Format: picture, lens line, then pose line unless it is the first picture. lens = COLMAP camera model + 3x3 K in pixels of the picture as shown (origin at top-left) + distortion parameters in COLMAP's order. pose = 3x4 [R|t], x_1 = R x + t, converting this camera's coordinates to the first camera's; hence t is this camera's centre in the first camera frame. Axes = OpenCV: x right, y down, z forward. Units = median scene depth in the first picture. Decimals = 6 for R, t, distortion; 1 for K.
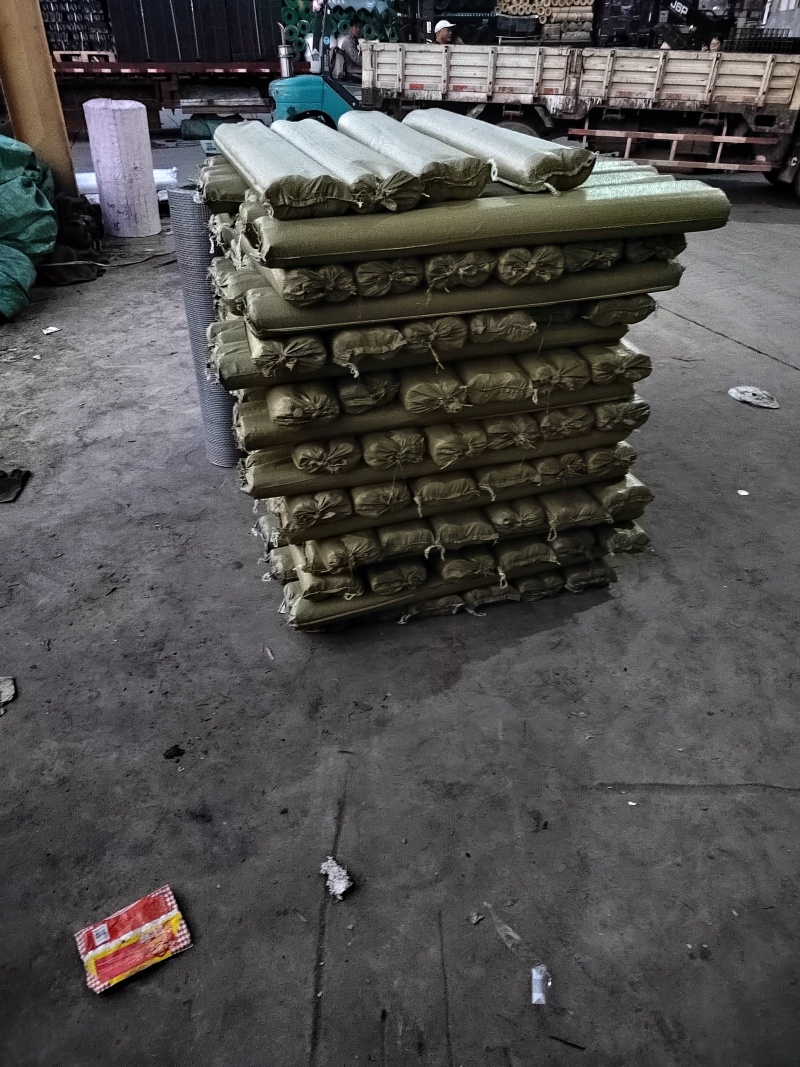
lens RADIAL K [[740.0, 0, 400.0], [0, 740.0, 533.5], [0, 0, 1]] dist [0.004956, 0.006364]
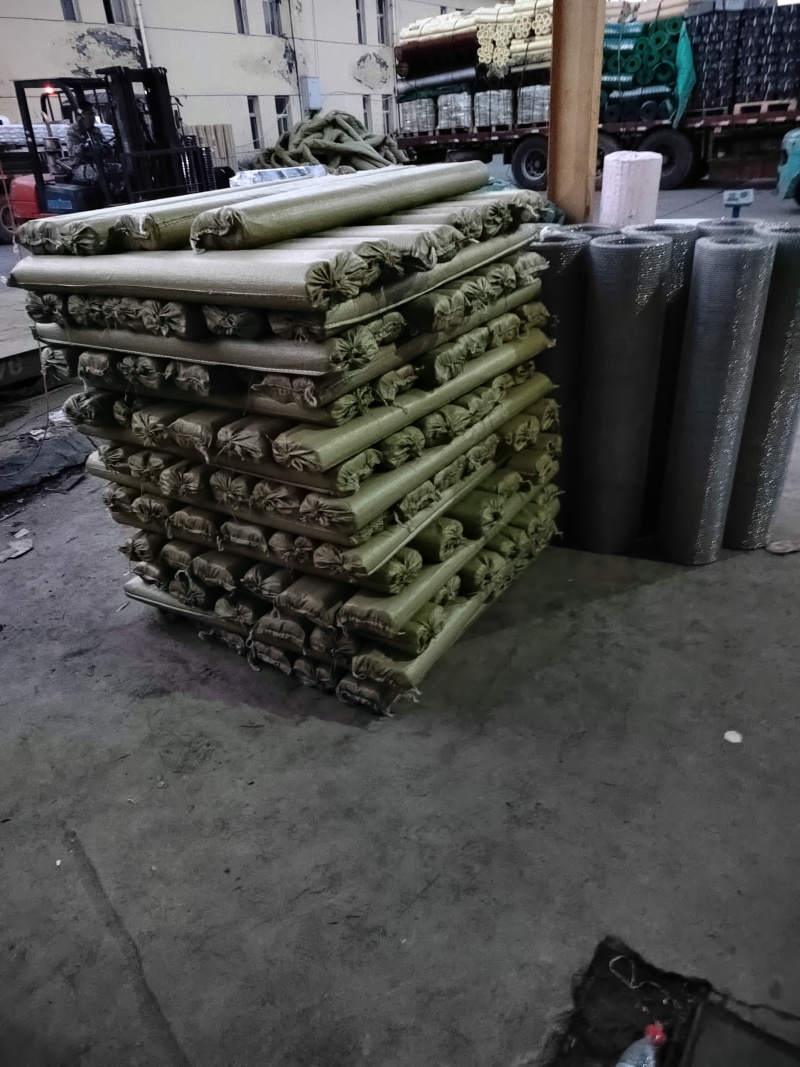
lens RADIAL K [[740.0, 0, 400.0], [0, 740.0, 533.5], [0, 0, 1]] dist [0.004956, 0.006364]
pose [[0.637408, 0.335289, -0.693753, 0.933931], [-0.369725, 0.923029, 0.106401, -0.251594], [0.676029, 0.188676, 0.712310, 0.437531]]
